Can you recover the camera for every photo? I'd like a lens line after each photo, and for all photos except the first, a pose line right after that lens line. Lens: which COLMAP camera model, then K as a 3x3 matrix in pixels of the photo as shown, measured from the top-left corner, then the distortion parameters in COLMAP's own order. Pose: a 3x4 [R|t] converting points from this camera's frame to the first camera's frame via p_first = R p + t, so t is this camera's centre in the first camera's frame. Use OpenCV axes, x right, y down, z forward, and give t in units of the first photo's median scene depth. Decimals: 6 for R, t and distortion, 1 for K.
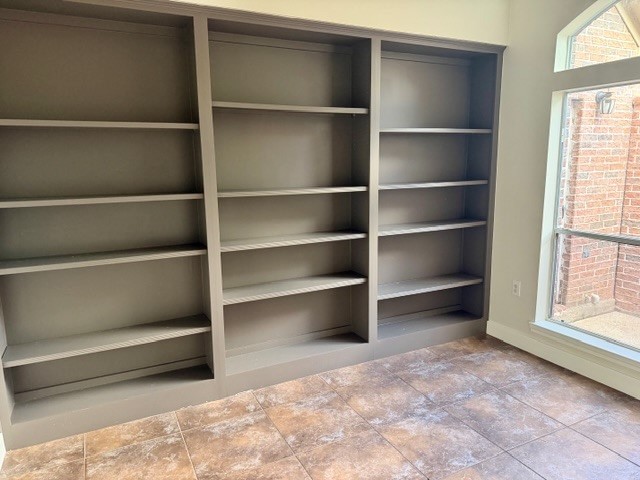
lens RADIAL K [[449.7, 0, 319.9], [0, 449.7, 243.3], [0, 0, 1]] dist [0.082932, -0.118055]
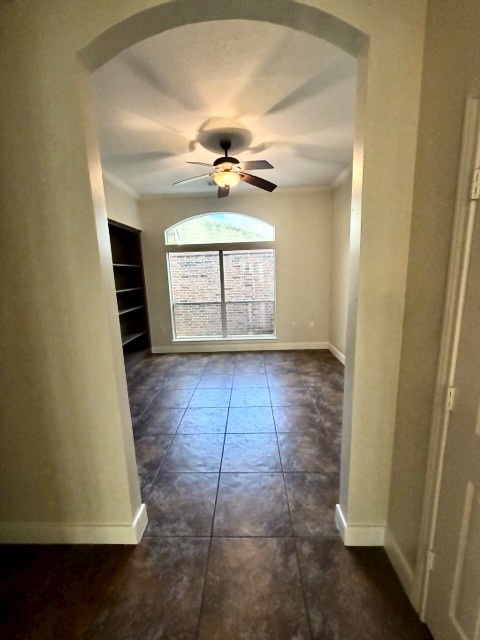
lens RADIAL K [[256.3, 0, 240.0], [0, 256.3, 320.0], [0, 0, 1]] dist [0.000708, -0.000195]
pose [[0.471713, -0.156807, 0.867697, -0.584803], [0.182583, 0.980103, 0.077861, 0.015836], [-0.862642, 0.121698, 0.490957, -0.049261]]
